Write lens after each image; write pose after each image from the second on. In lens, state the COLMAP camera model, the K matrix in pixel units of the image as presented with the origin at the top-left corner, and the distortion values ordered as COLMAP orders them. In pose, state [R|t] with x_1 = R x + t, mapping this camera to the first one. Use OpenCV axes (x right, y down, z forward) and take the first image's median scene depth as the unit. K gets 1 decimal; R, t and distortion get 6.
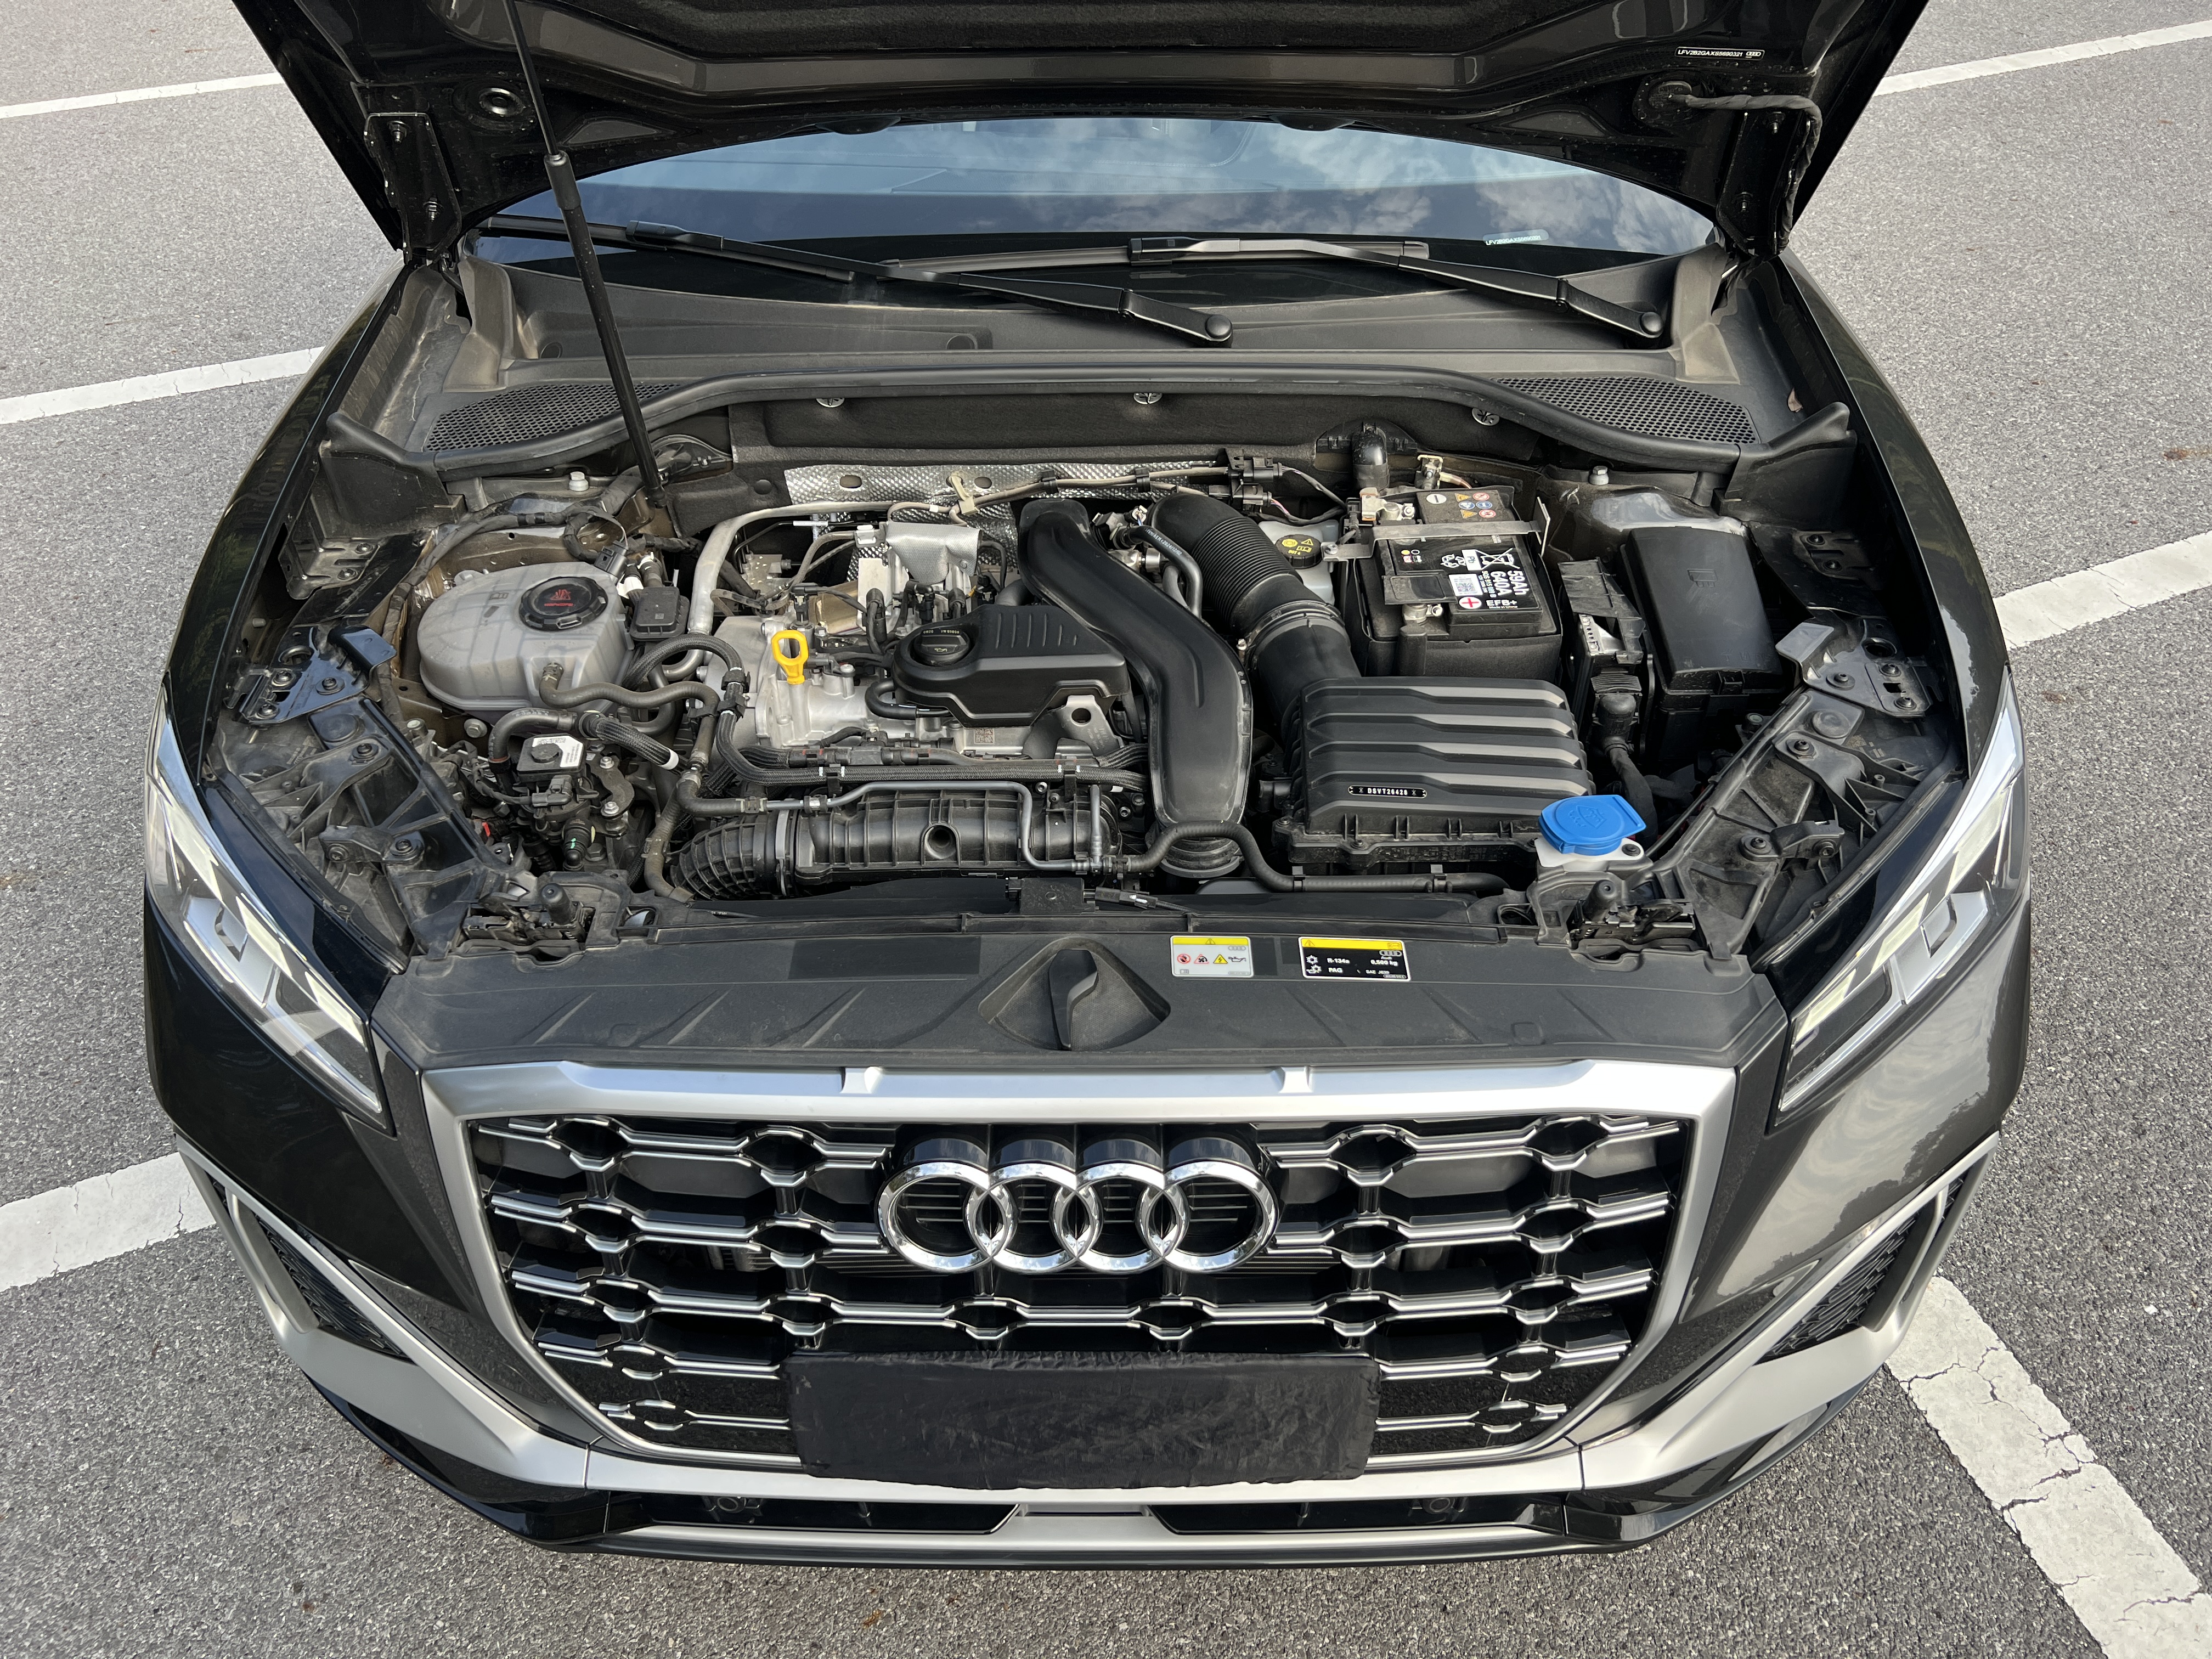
lens RADIAL K [[1654.6, 0, 1104.2], [0, 1654.6, 816.0], [0, 0, 1]] dist [0.037532, -0.050166]
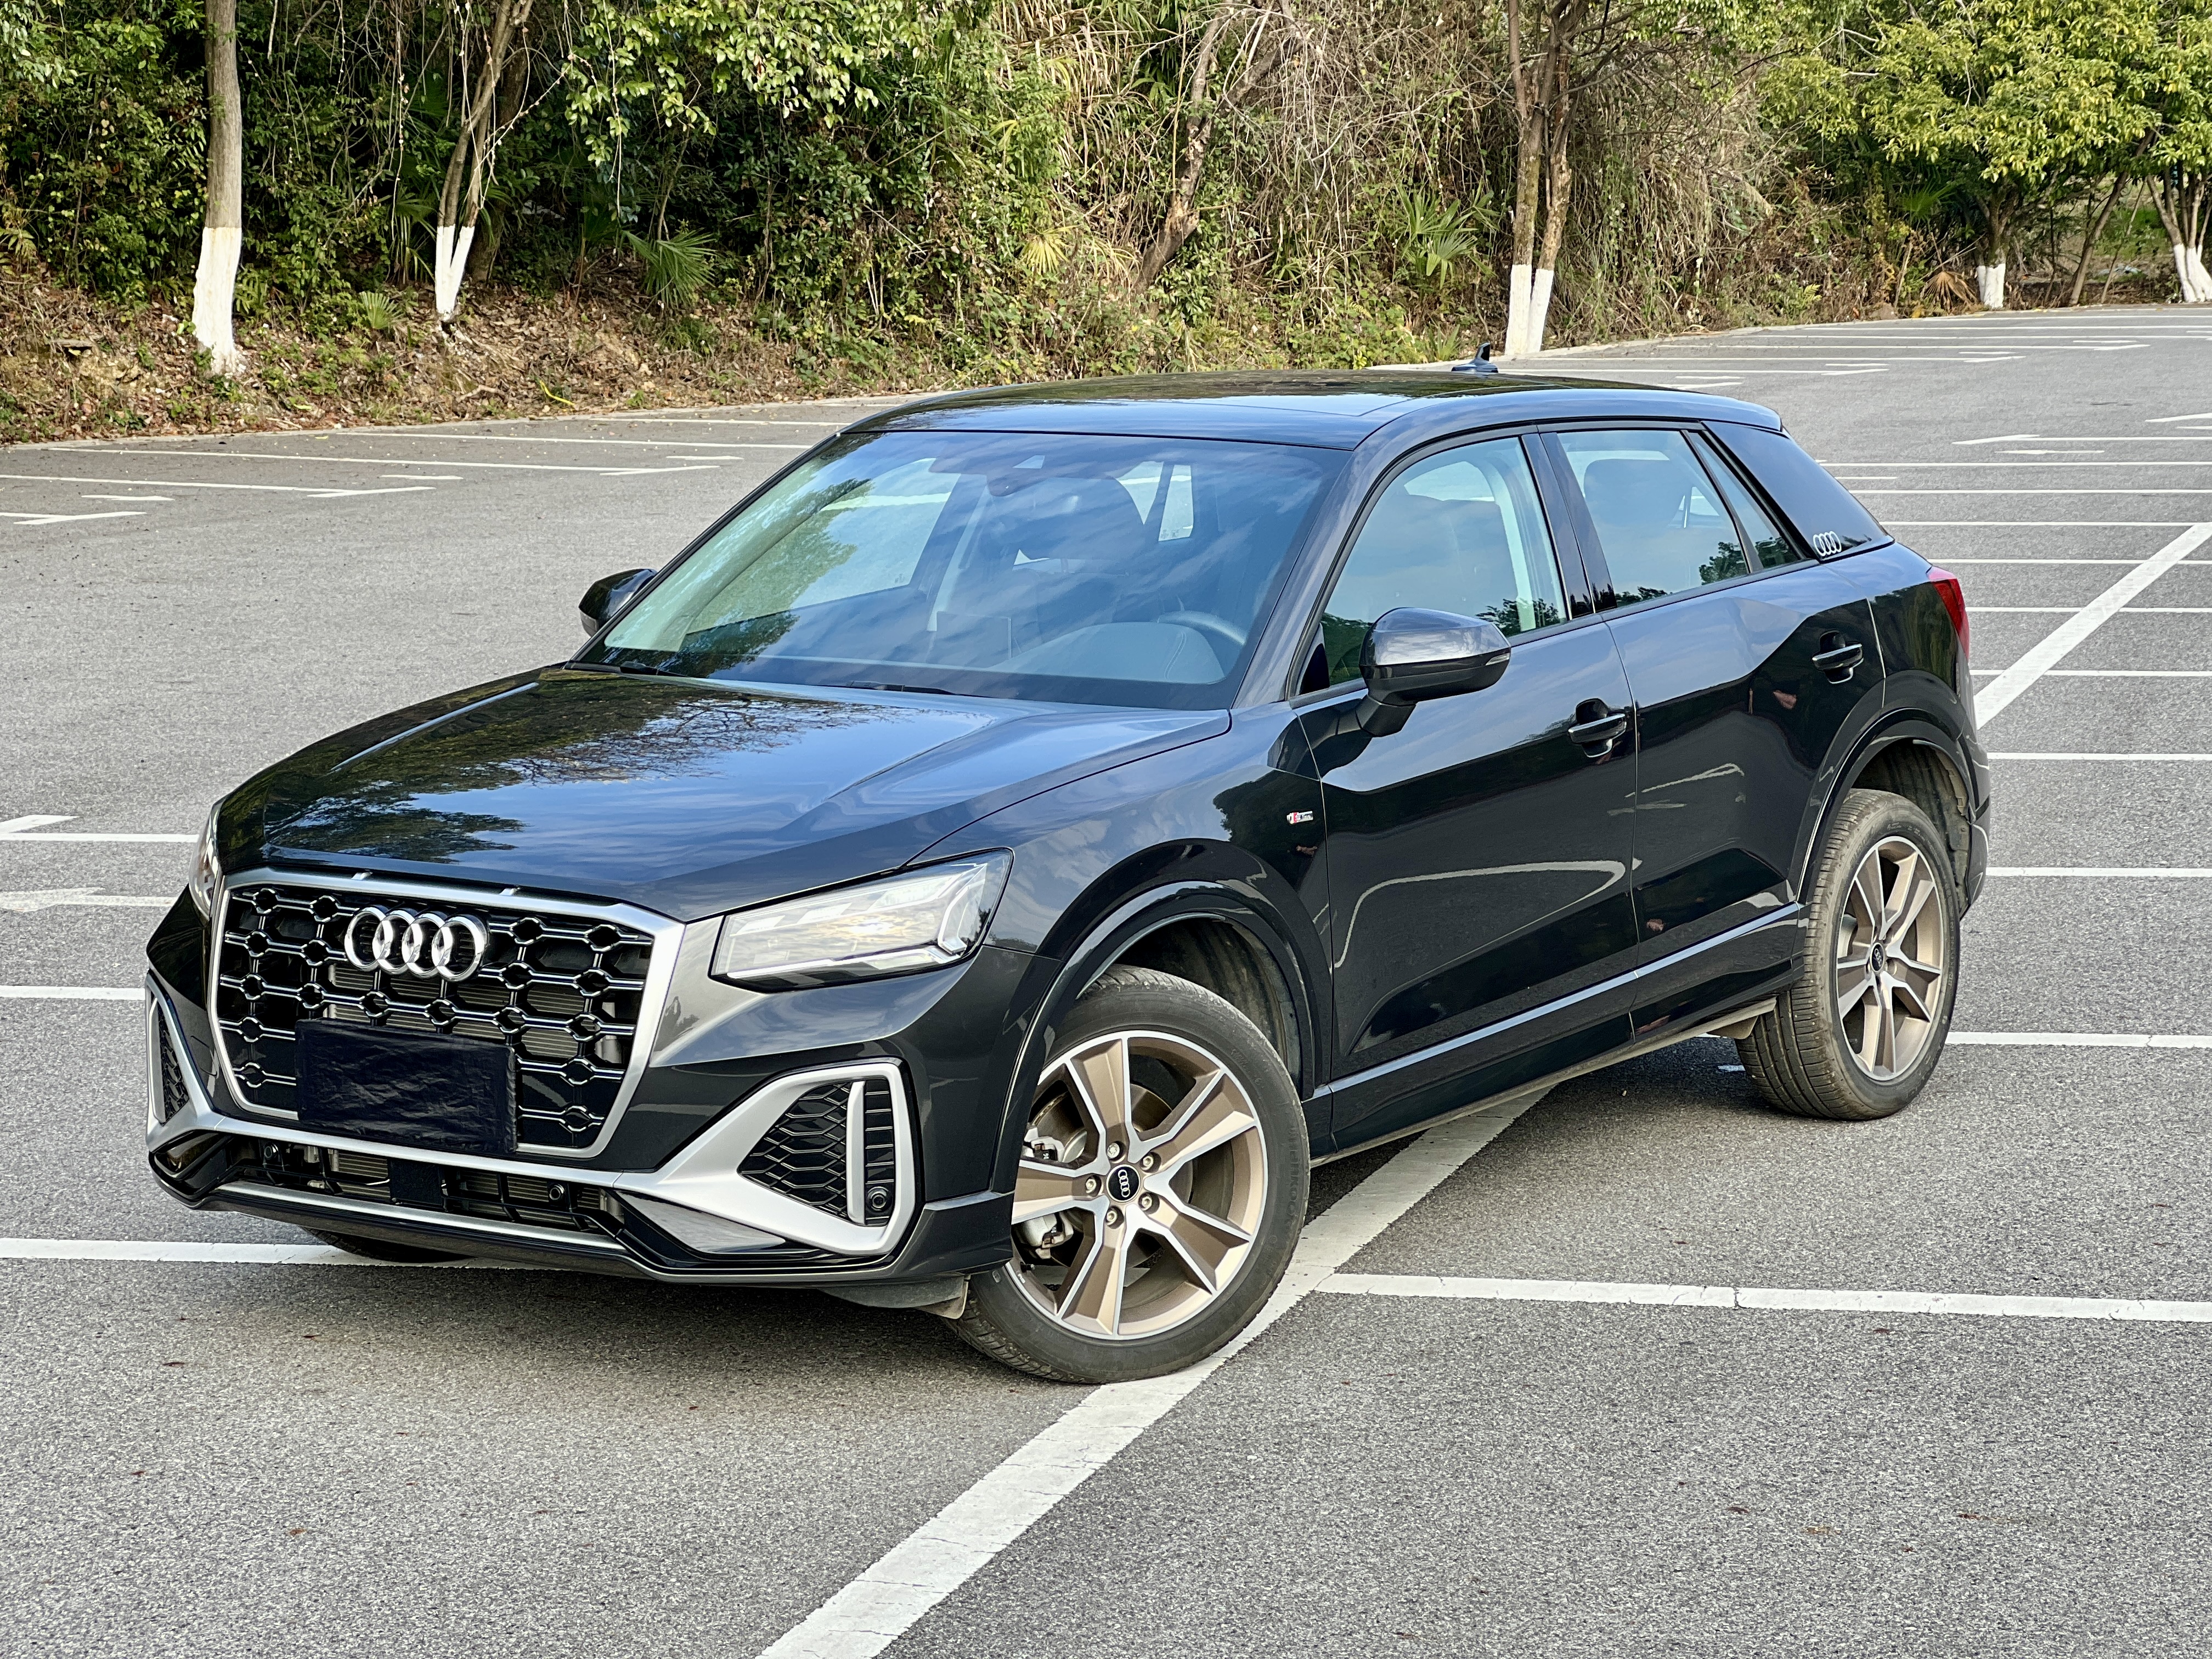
lens RADIAL K [[4886.1, 0, 1097.6], [0, 4886.1, 777.2], [0, 0, 1]] dist [0.204016, 0.000000]
pose [[0.825129, 0.070012, -0.560590, 3.094240], [-0.355466, 0.835587, -0.418853, 1.744946], [0.439097, 0.544878, 0.714354, -2.384524]]
